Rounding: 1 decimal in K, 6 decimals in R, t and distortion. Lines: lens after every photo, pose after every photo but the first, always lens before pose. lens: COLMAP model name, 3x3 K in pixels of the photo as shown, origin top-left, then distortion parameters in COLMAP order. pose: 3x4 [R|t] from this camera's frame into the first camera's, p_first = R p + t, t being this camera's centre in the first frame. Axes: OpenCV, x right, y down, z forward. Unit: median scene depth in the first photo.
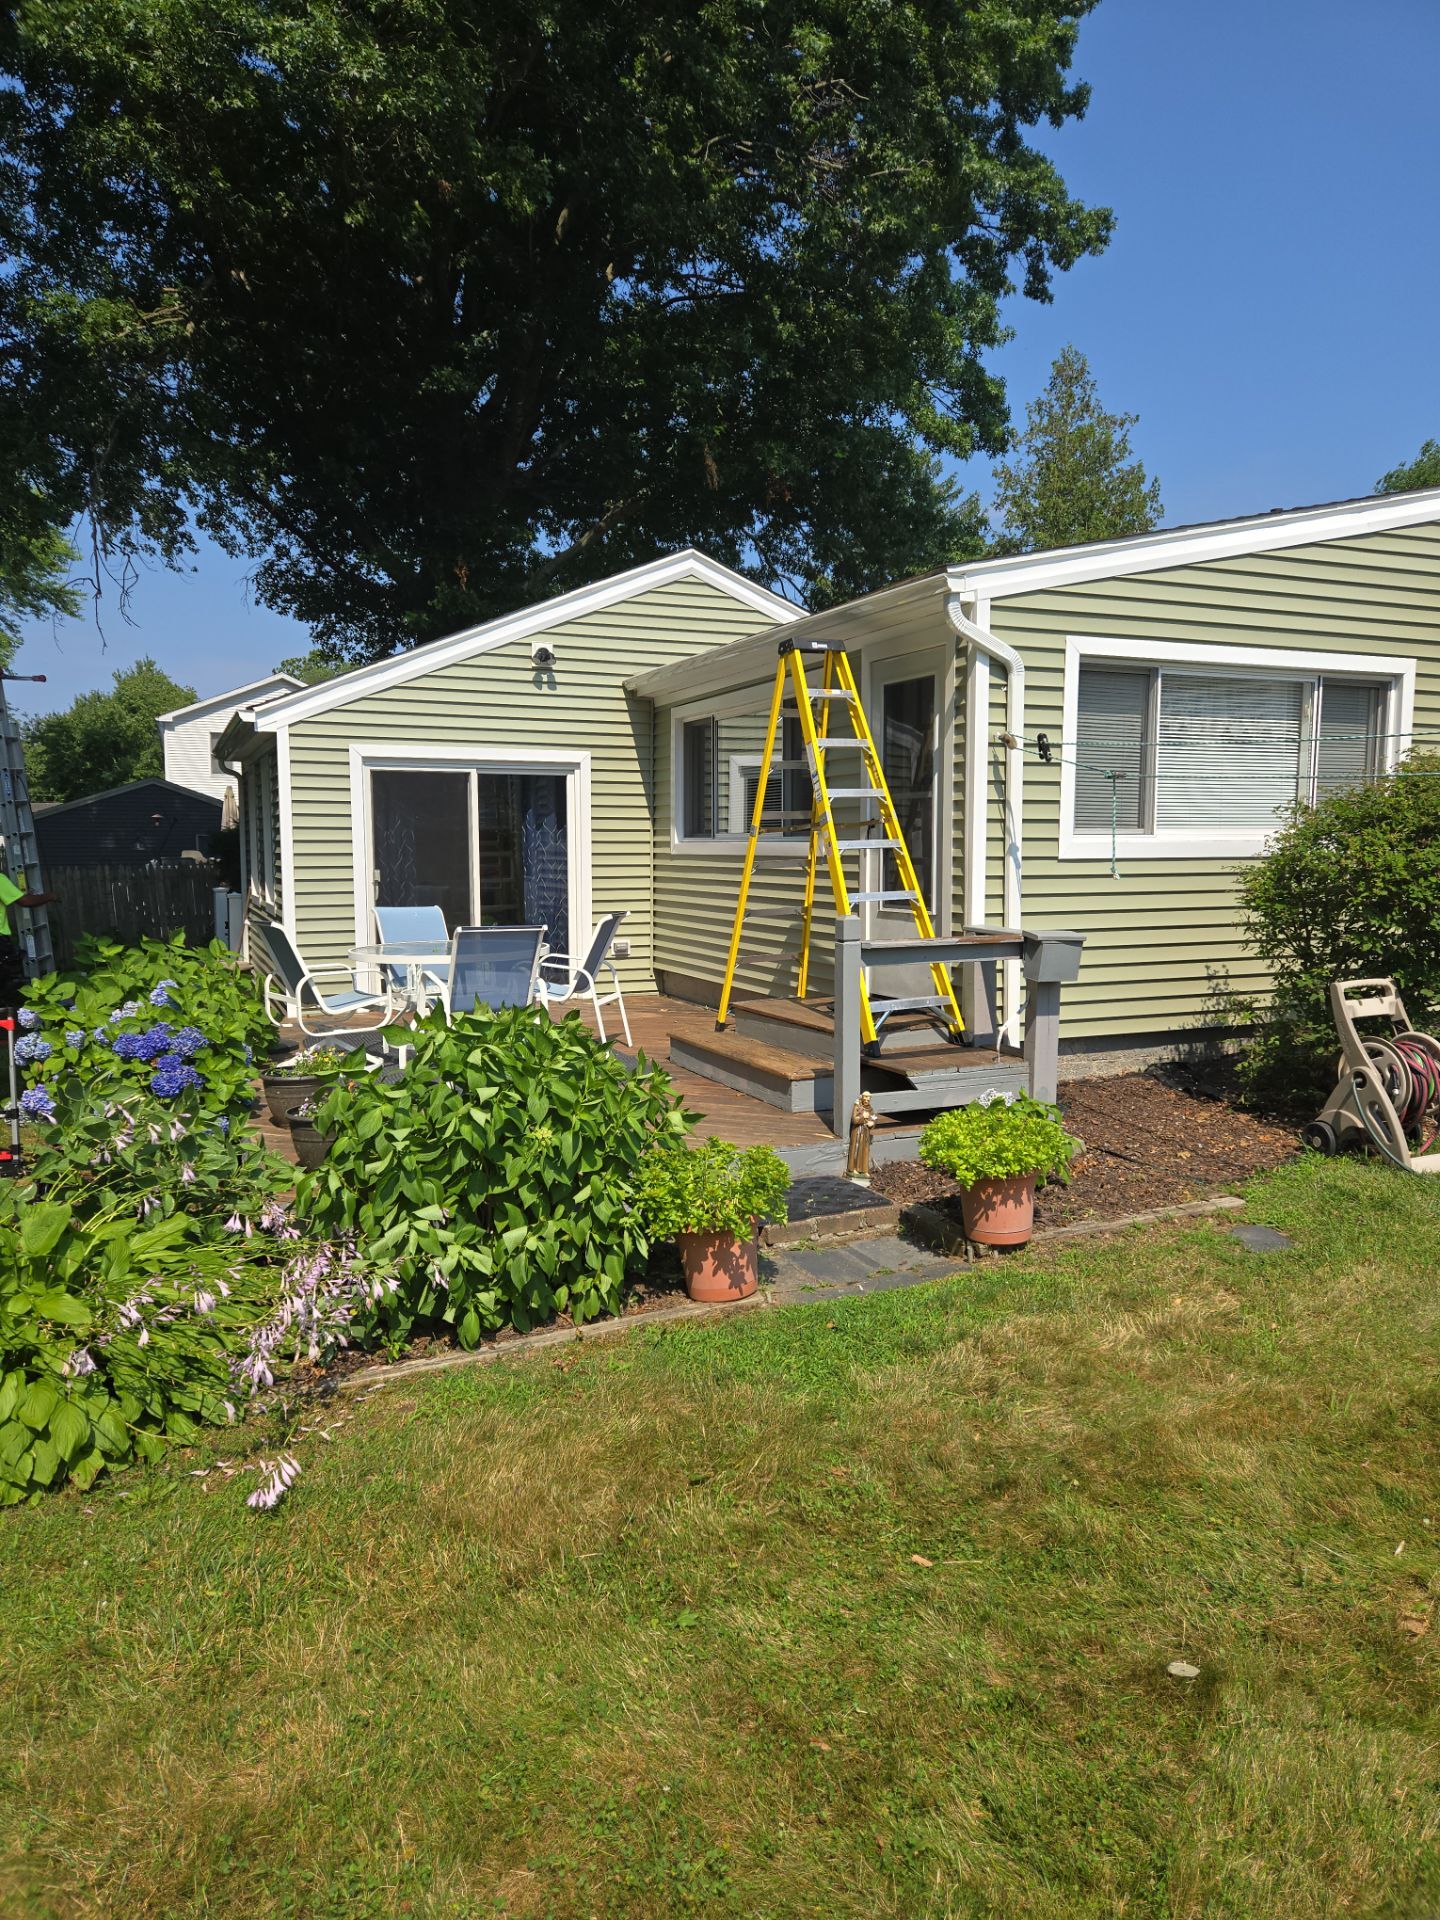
lens RADIAL K [[1391.7, 0, 692.6], [0, 1391.7, 980.2], [0, 0, 1]] dist [0.094919, -0.077106]
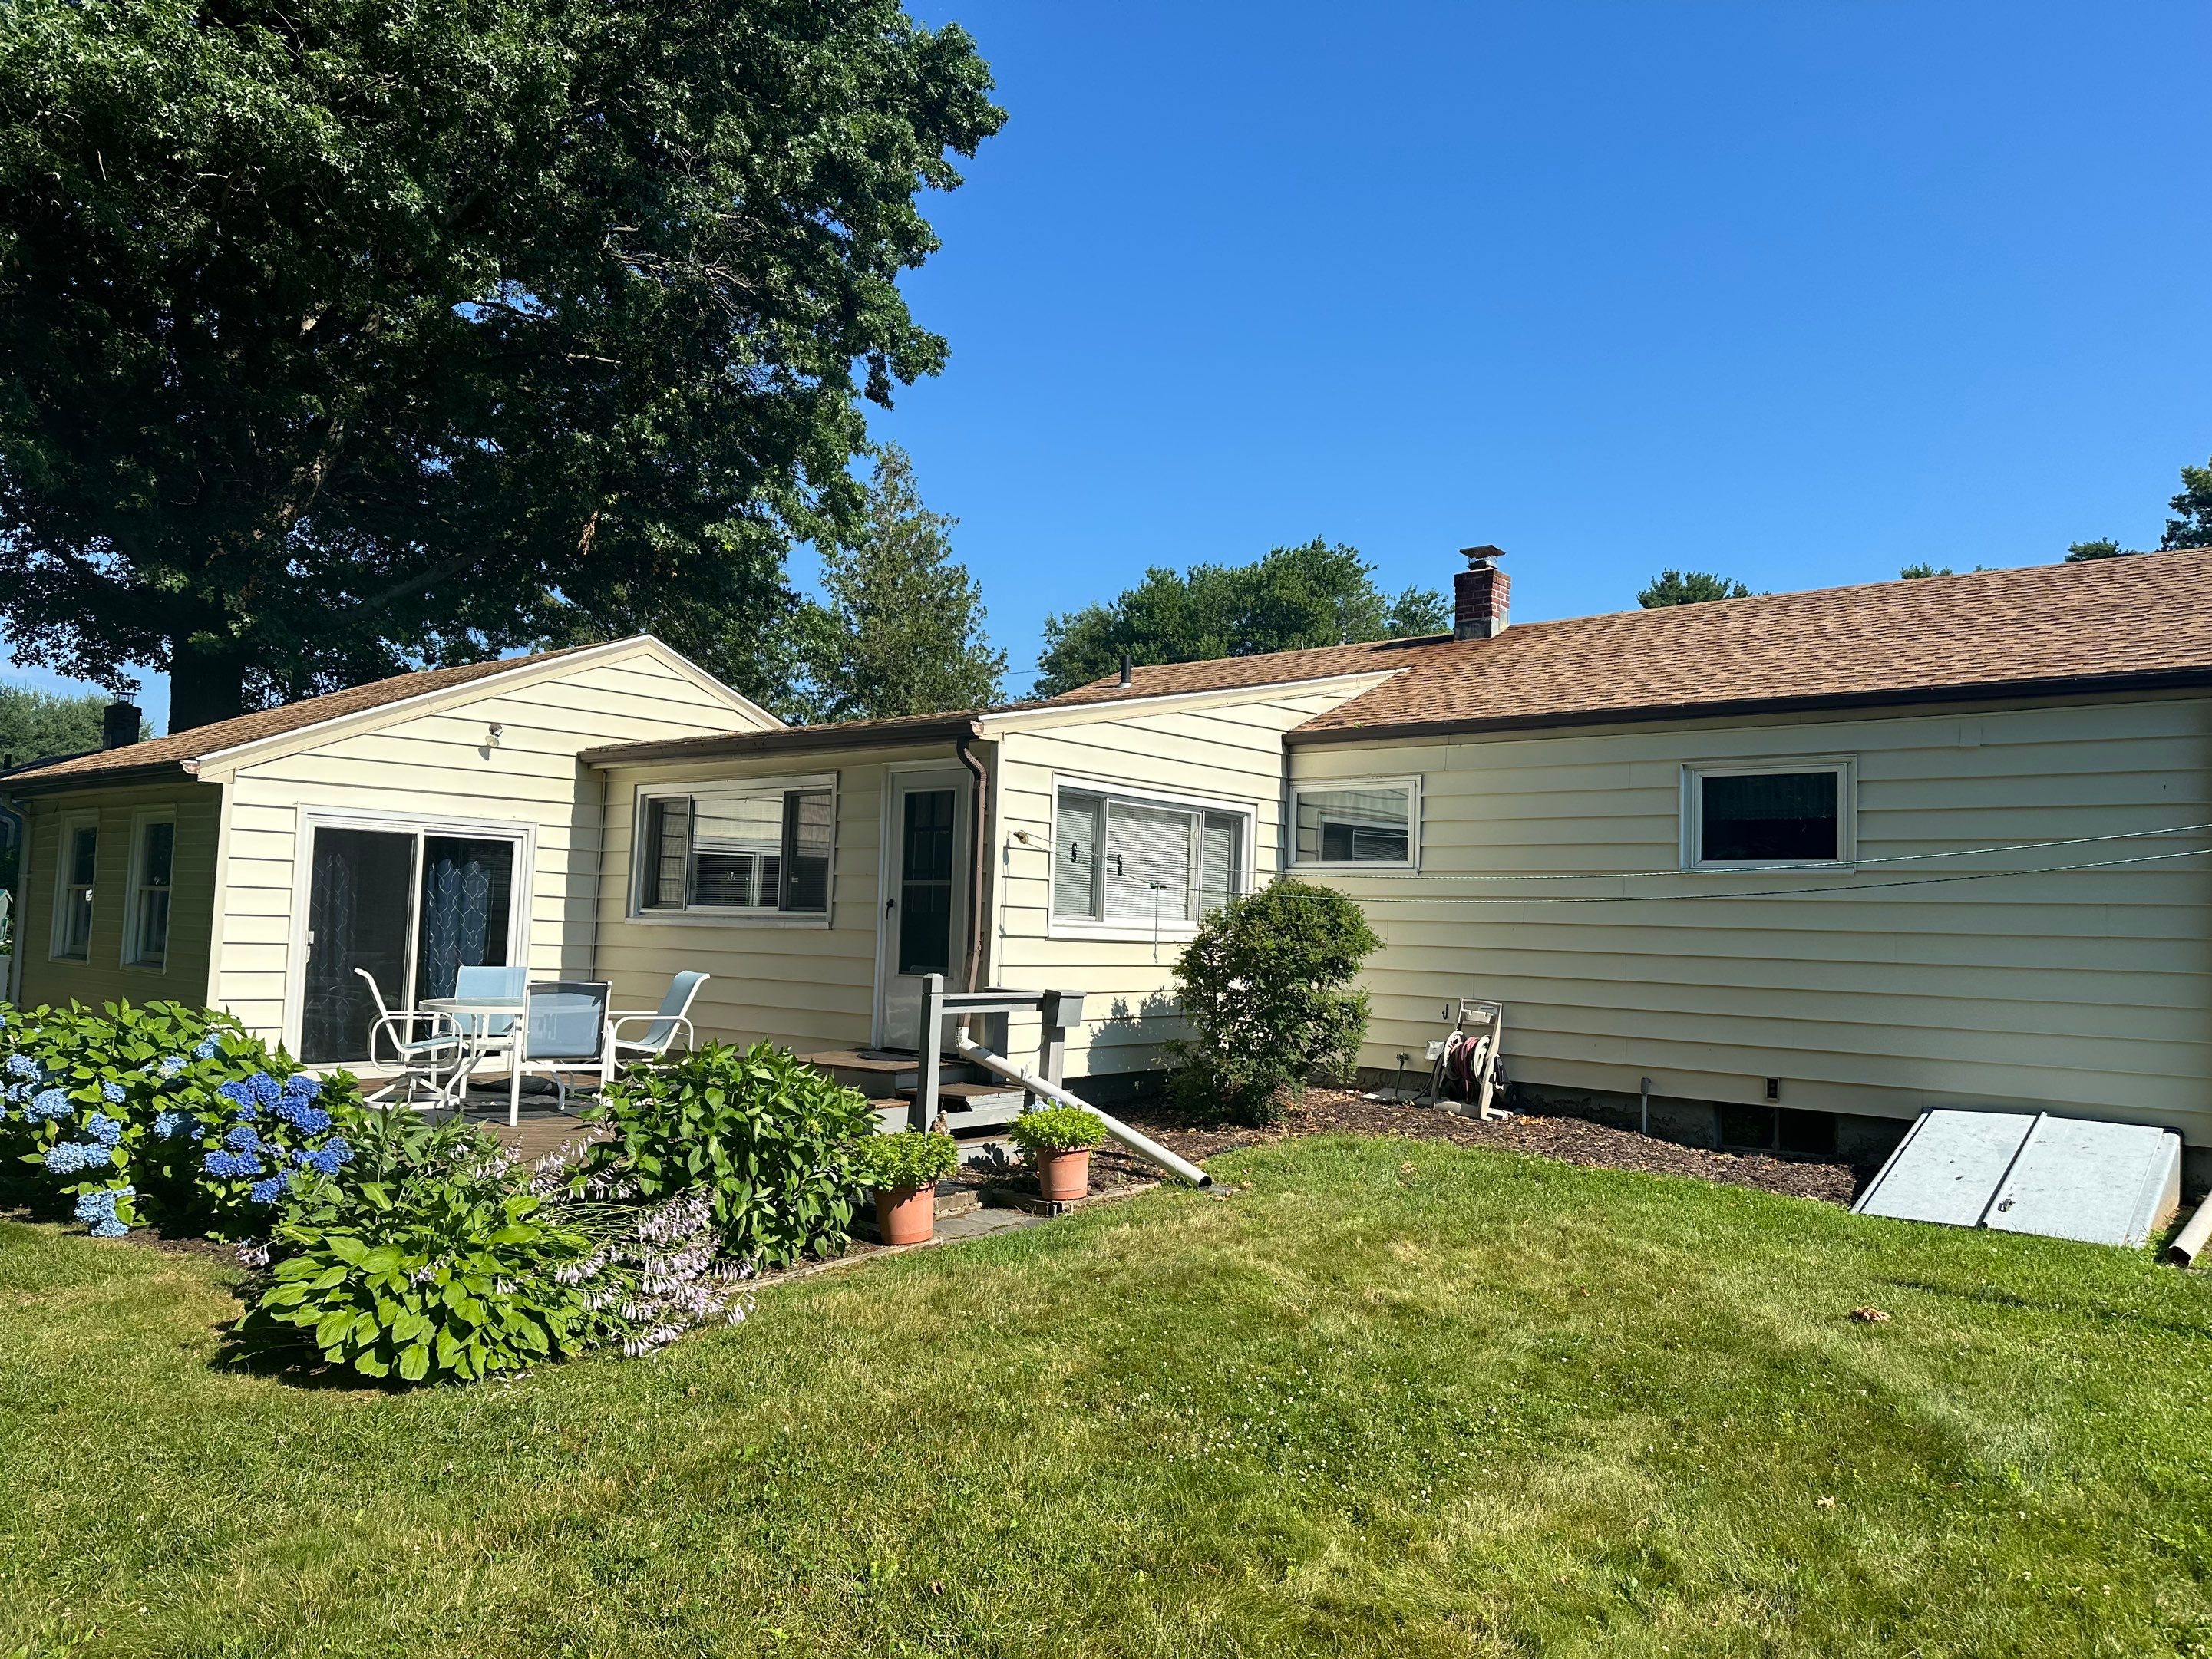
lens RADIAL K [[1592.0, 0, 1124.1], [0, 1592.0, 924.1], [0, 0, 1]] dist [0.005736, -0.000759]
pose [[0.904691, 0.039651, 0.424219, -0.075543], [0.001238, 0.995411, -0.095679, 0.010021], [-0.426066, 0.087085, 0.900491, -0.091465]]
